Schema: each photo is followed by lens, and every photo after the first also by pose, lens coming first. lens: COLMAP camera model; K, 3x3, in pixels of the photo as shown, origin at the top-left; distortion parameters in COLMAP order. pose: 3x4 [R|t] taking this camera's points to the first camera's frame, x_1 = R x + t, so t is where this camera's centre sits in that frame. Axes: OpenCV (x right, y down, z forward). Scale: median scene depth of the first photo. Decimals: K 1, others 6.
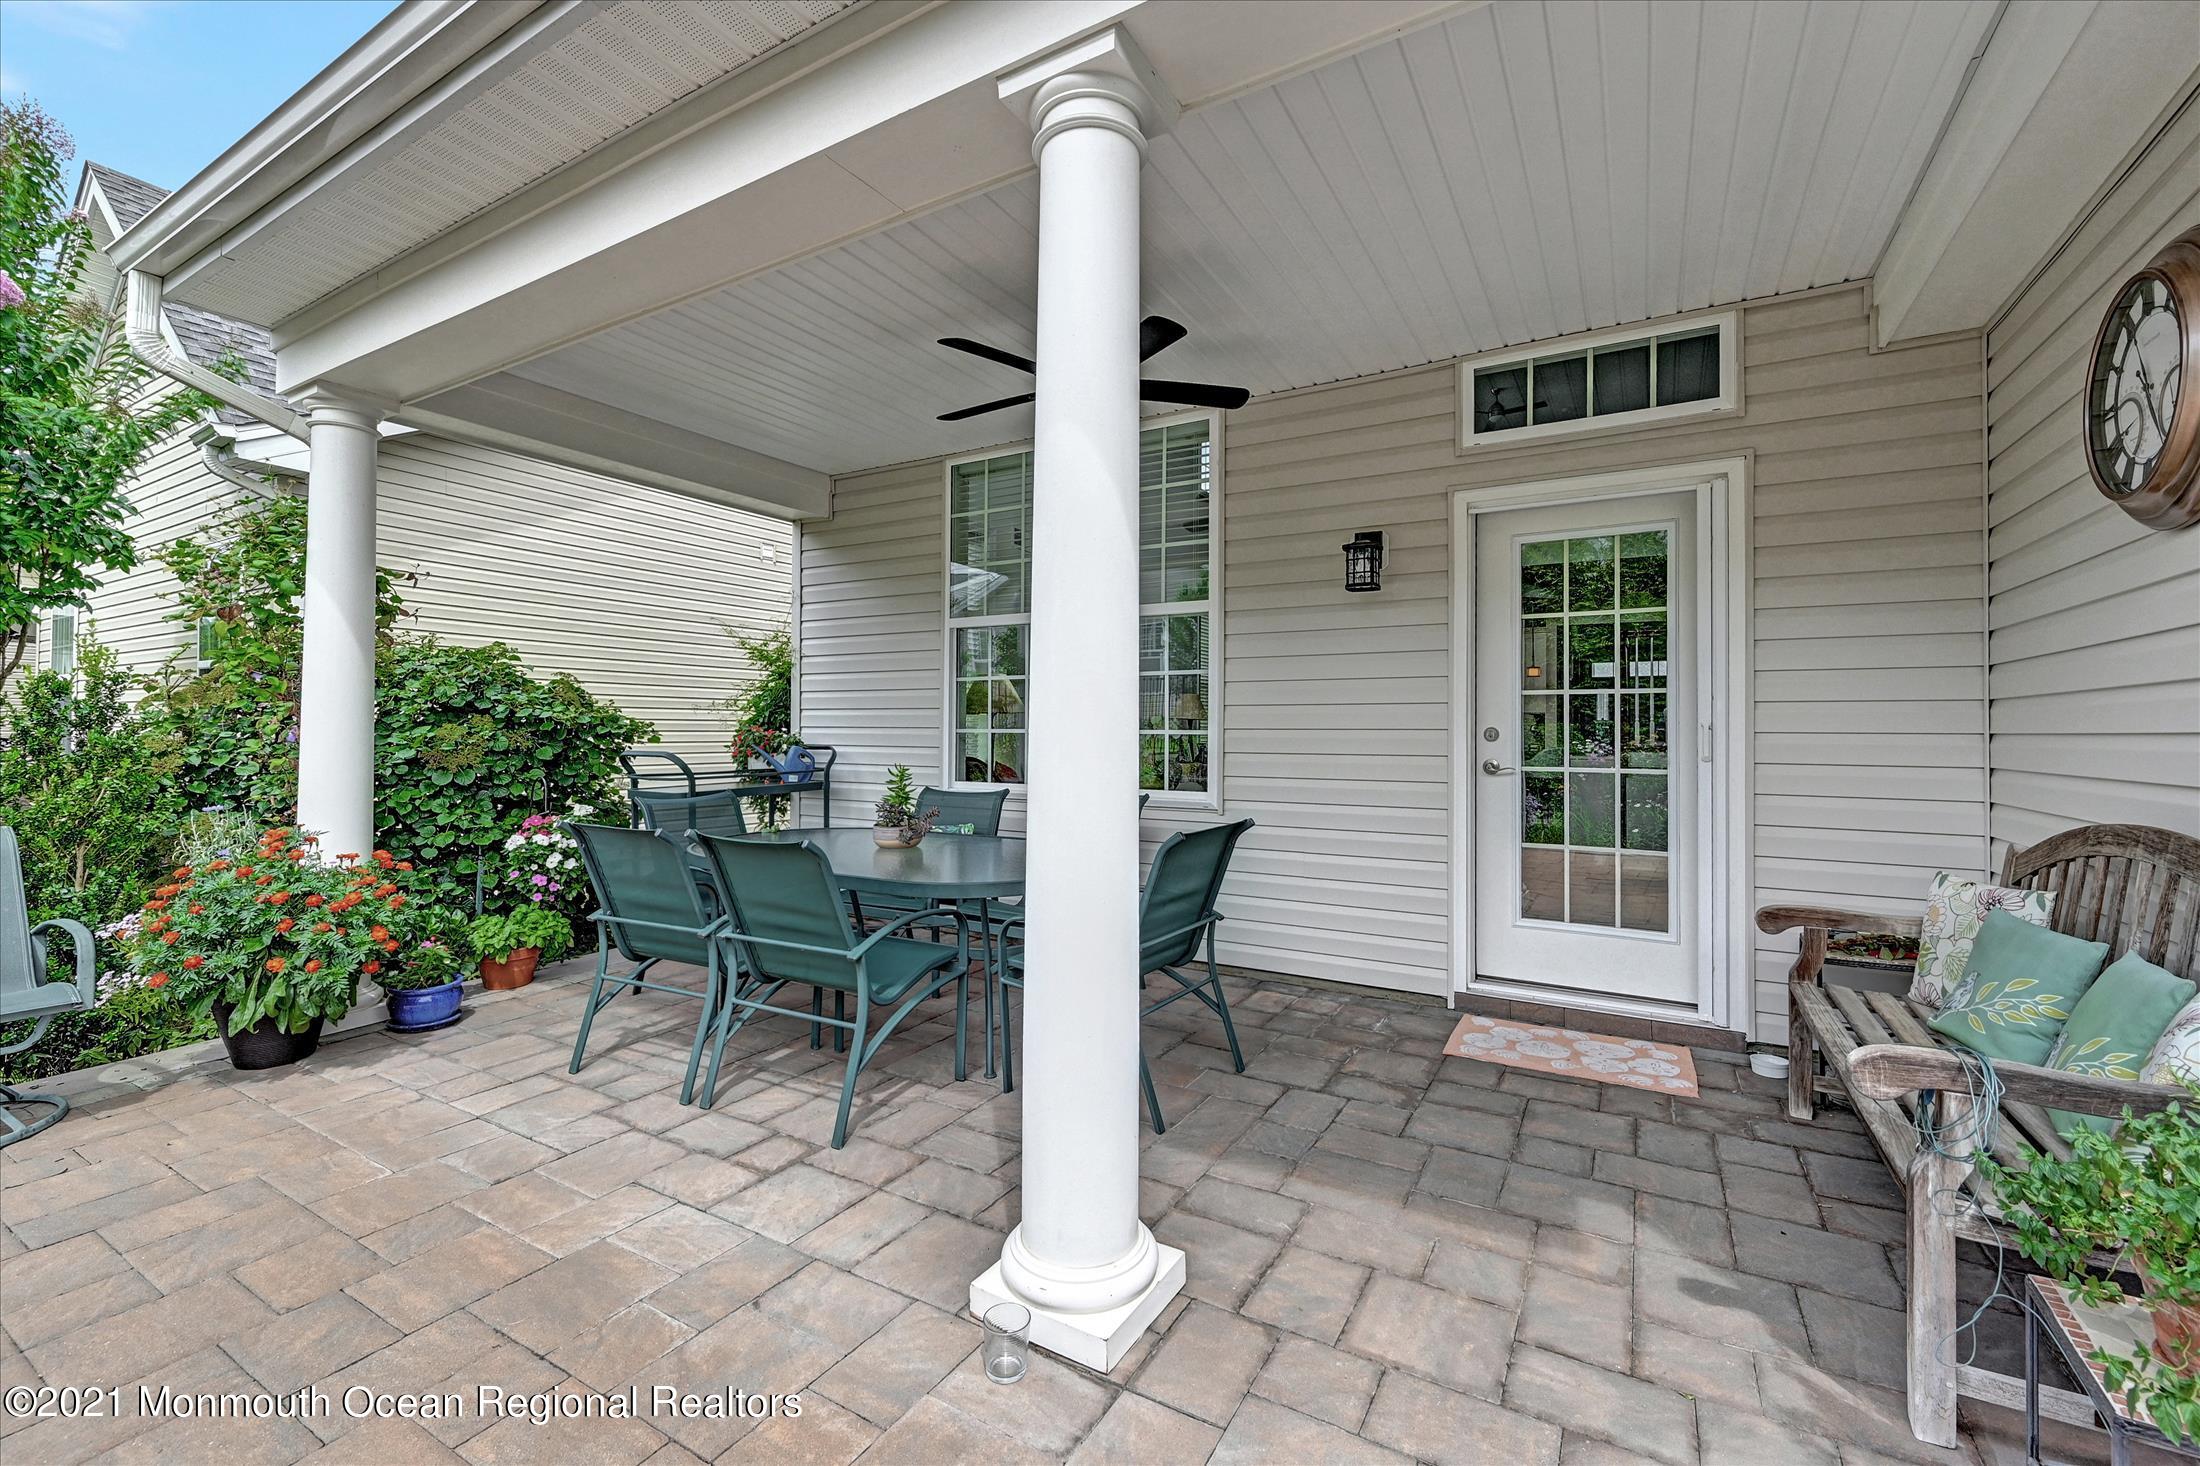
lens RADIAL K [[914.8, 0, 1090.6], [0, 914.8, 721.4], [0, 0, 1]] dist [0.002100, -0.000266]
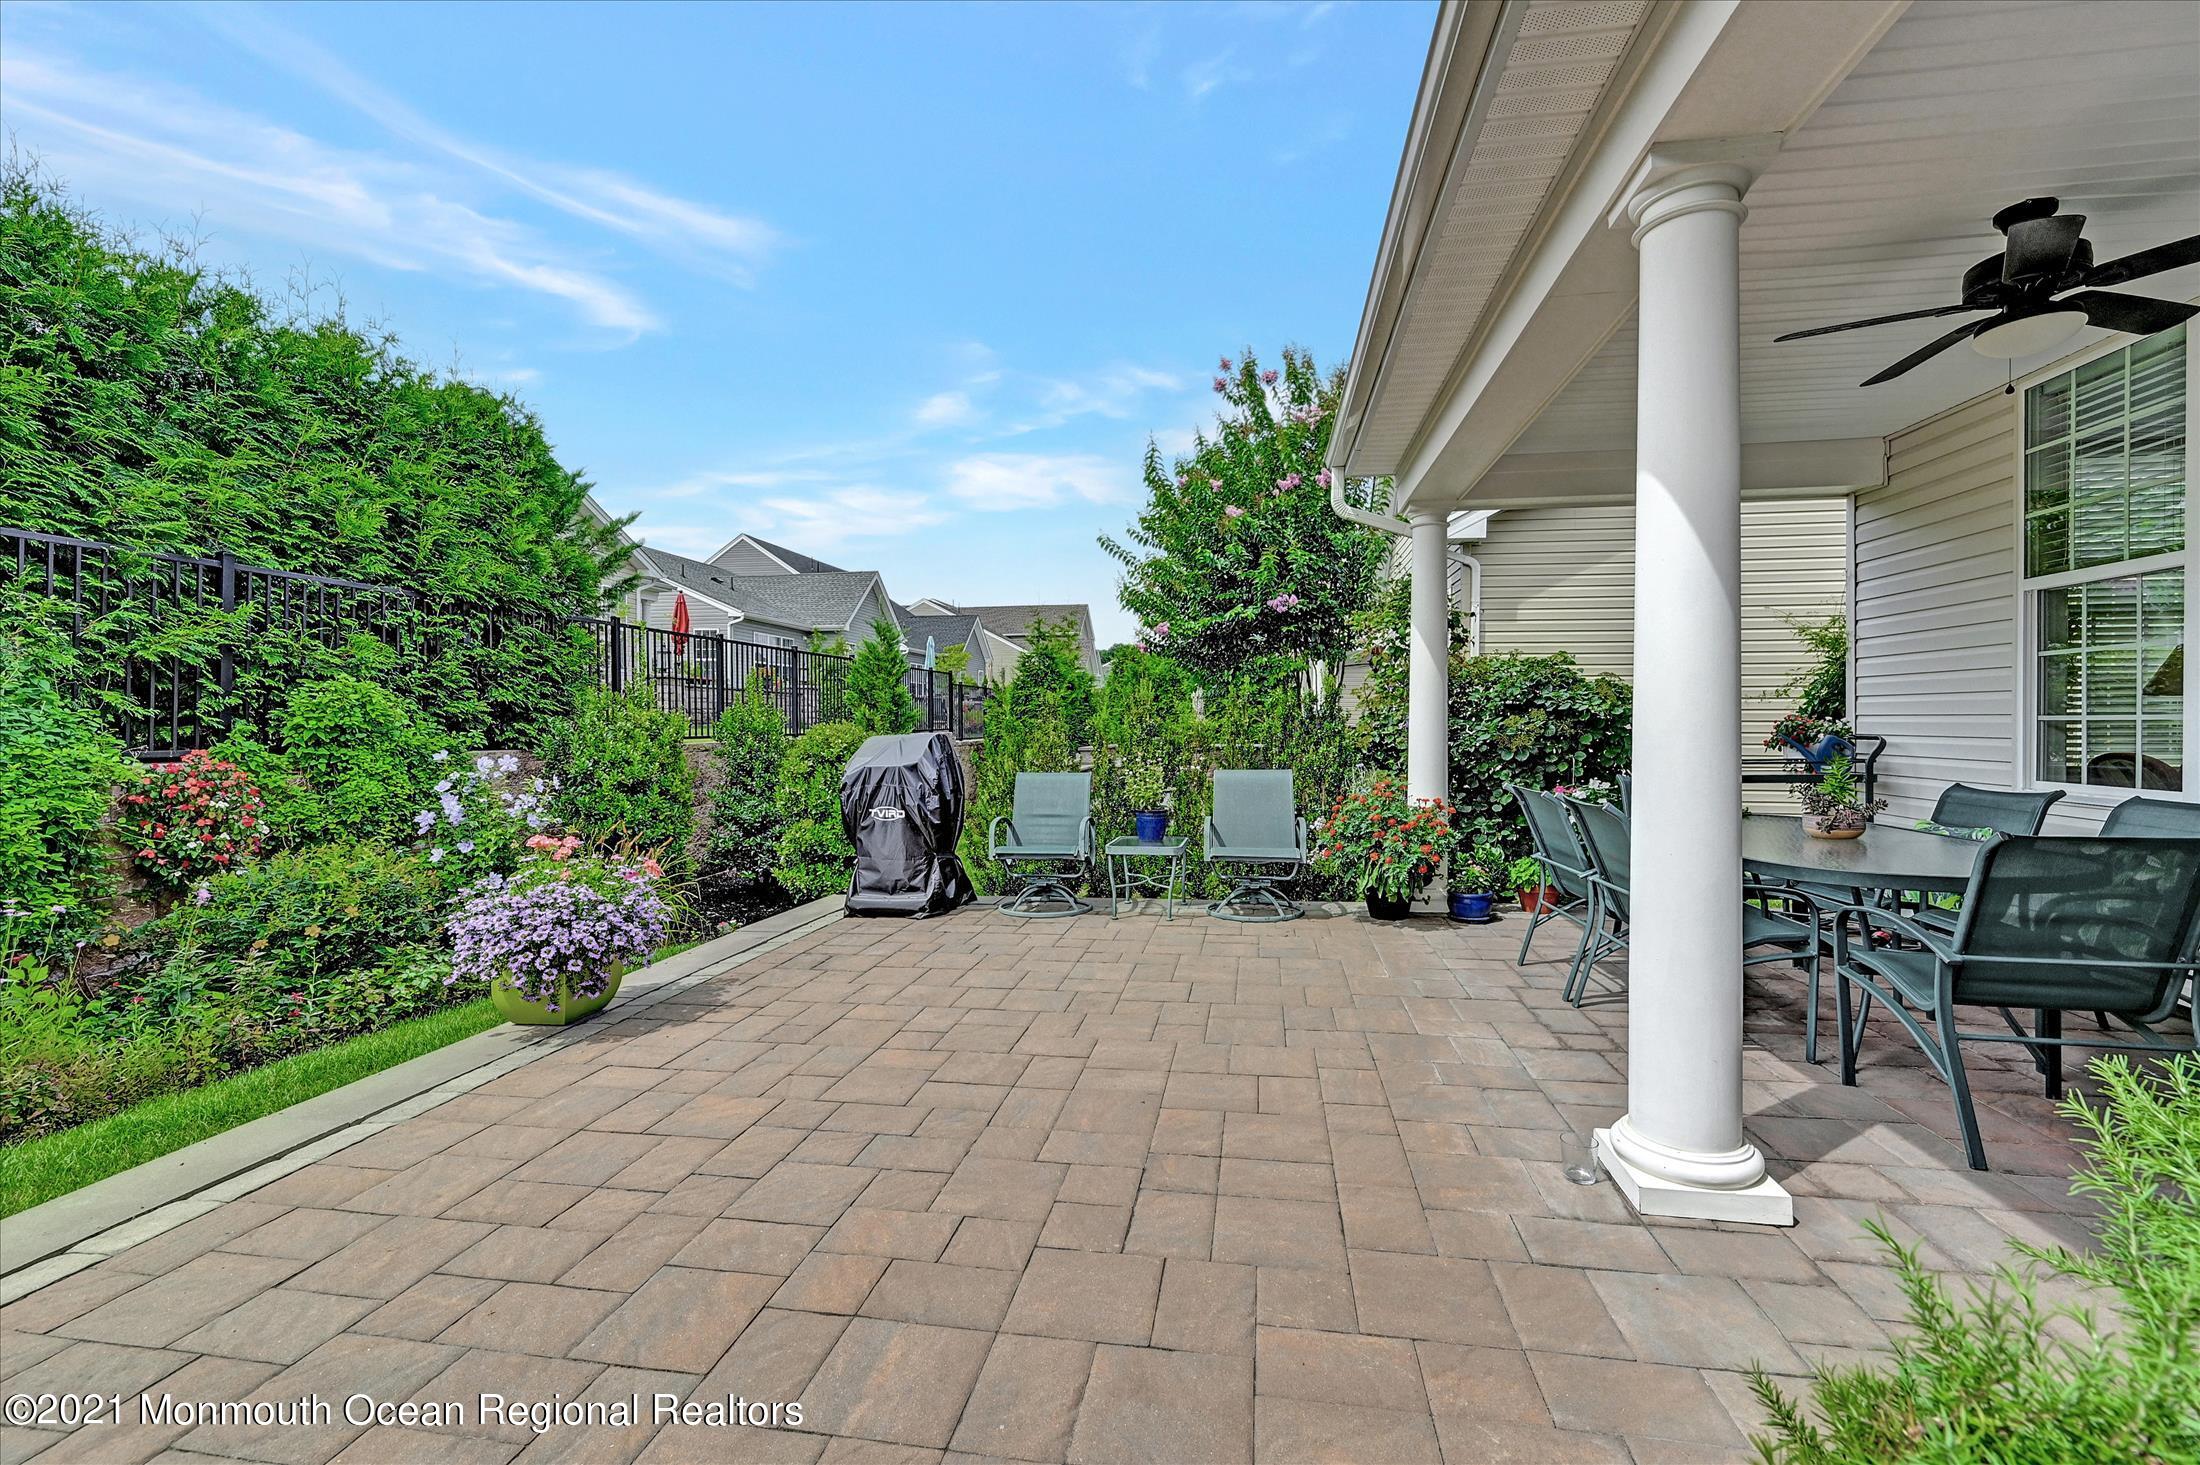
lens RADIAL K [[914.8, 0, 1117.6], [0, 914.8, 728.8], [0, 0, 1]] dist [0.002100, -0.000266]
pose [[0.375577, 0.002644, -0.926787, 0.337886], [0.011994, 0.999898, 0.007713, 0.004220], [0.926714, -0.014013, 0.375507, -0.056817]]
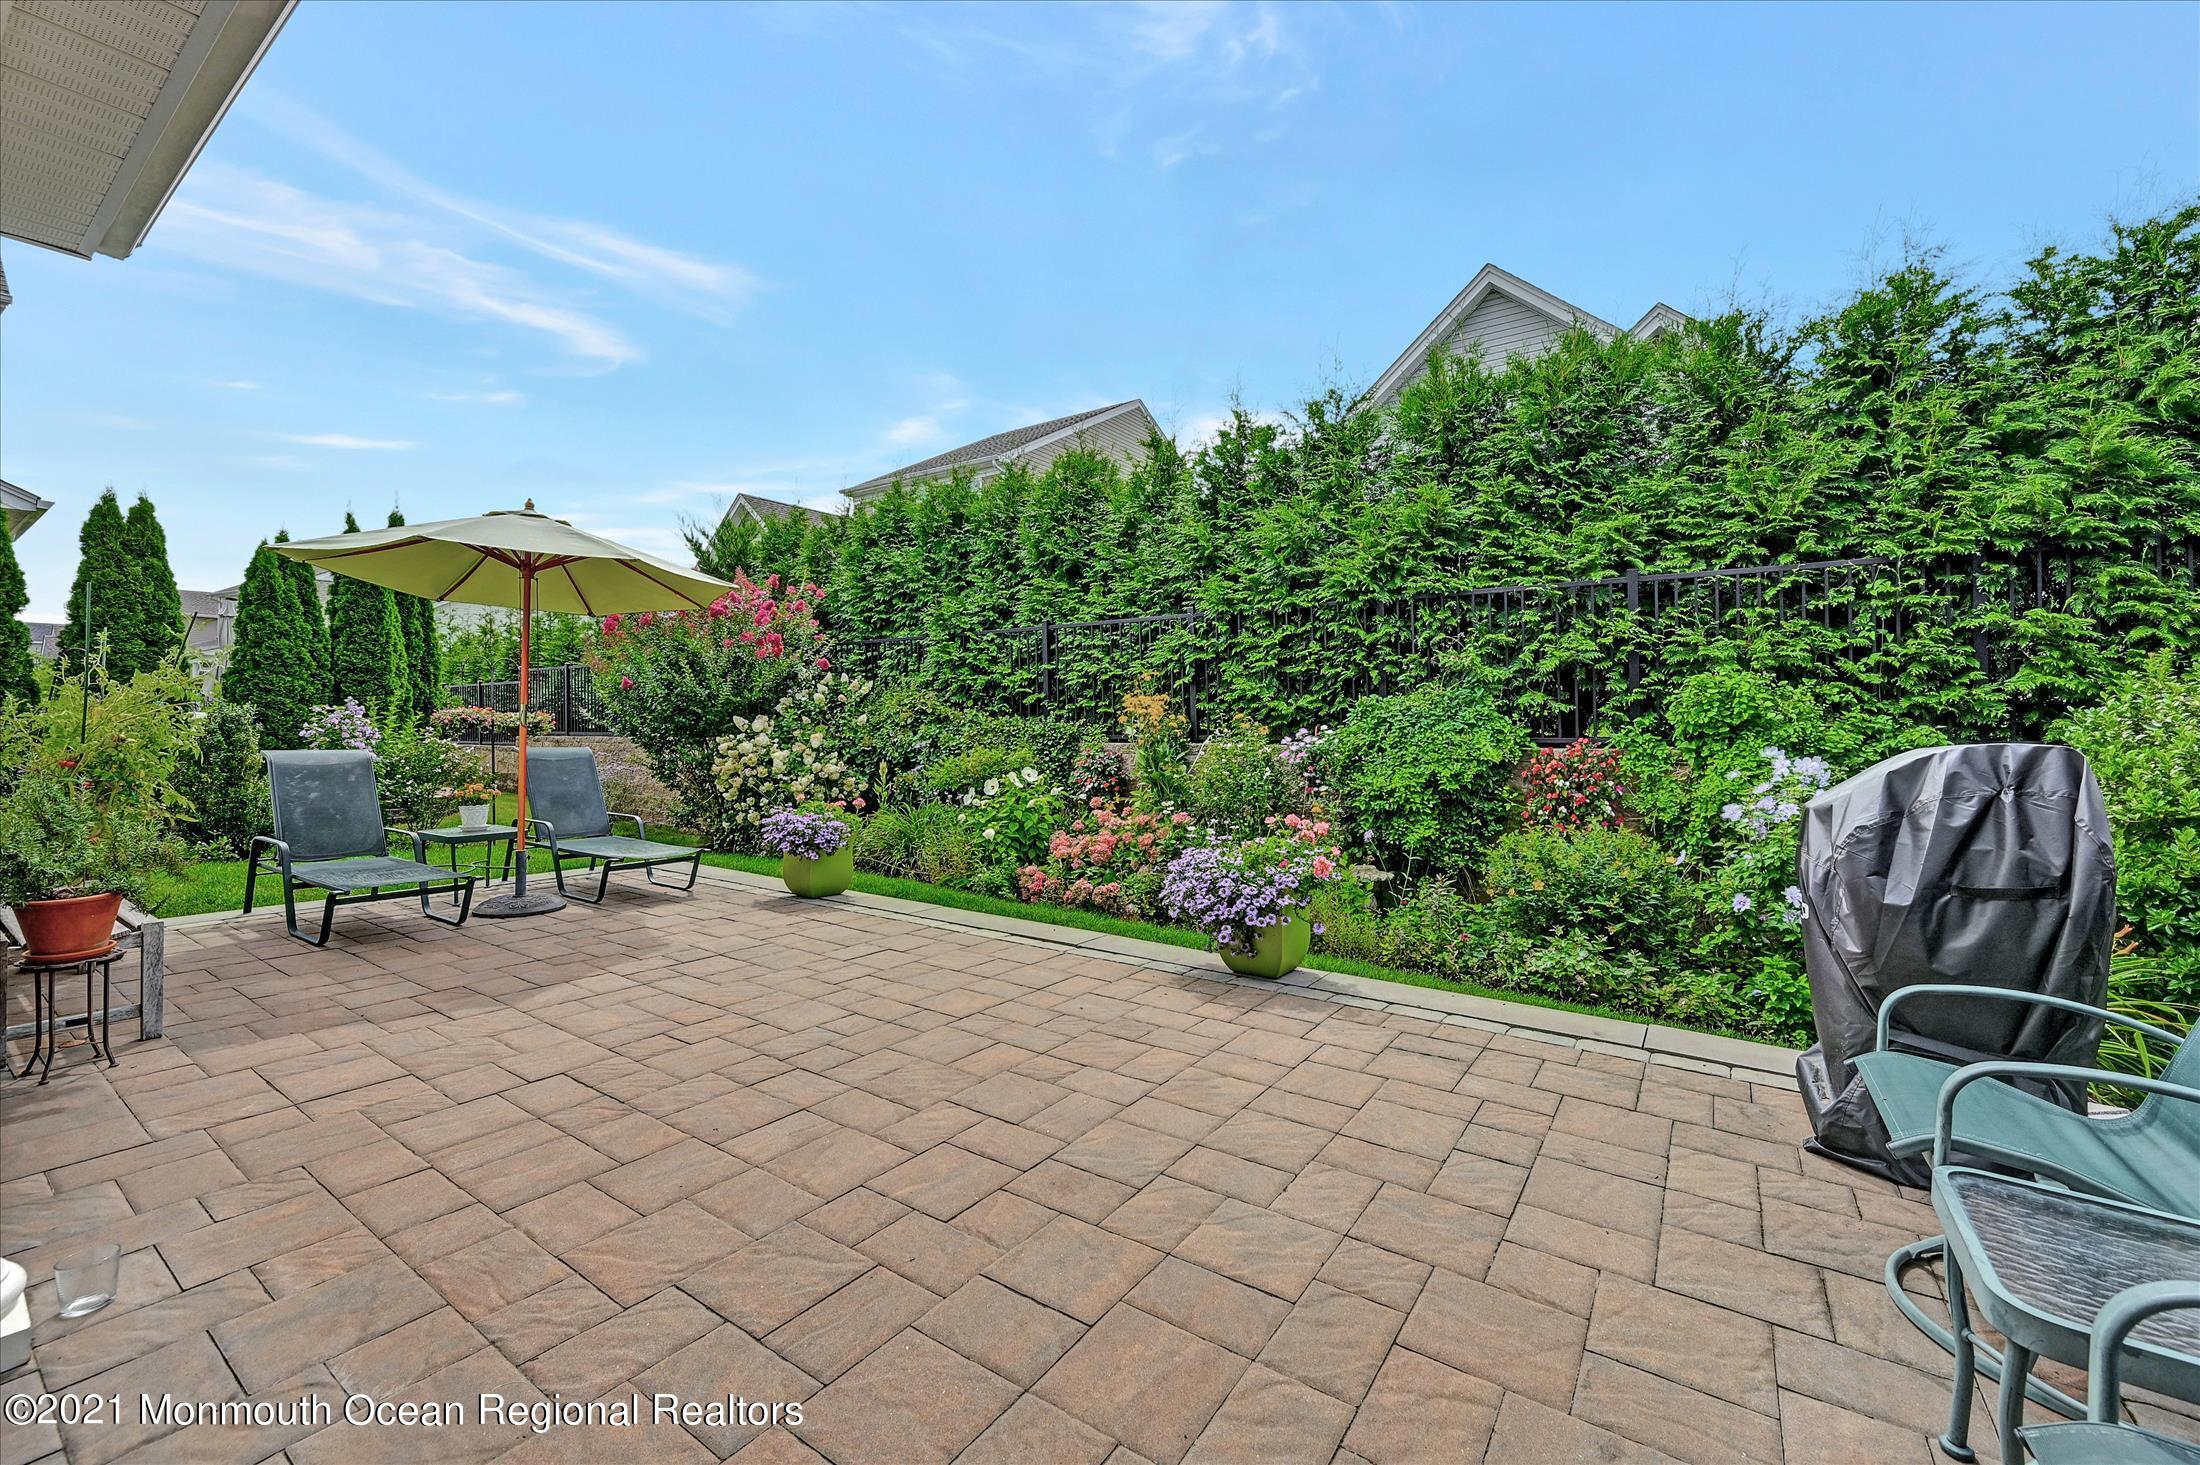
lens RADIAL K [[897.3, 0, 1089.6], [0, 897.3, 734.0], [0, 0, 1]] dist [0.000445, 0.000143]
pose [[-0.997205, -0.004614, 0.074572, -0.501189], [-0.004091, 0.999966, 0.007165, 0.010975], [-0.074603, 0.006840, -0.997190, 0.727080]]
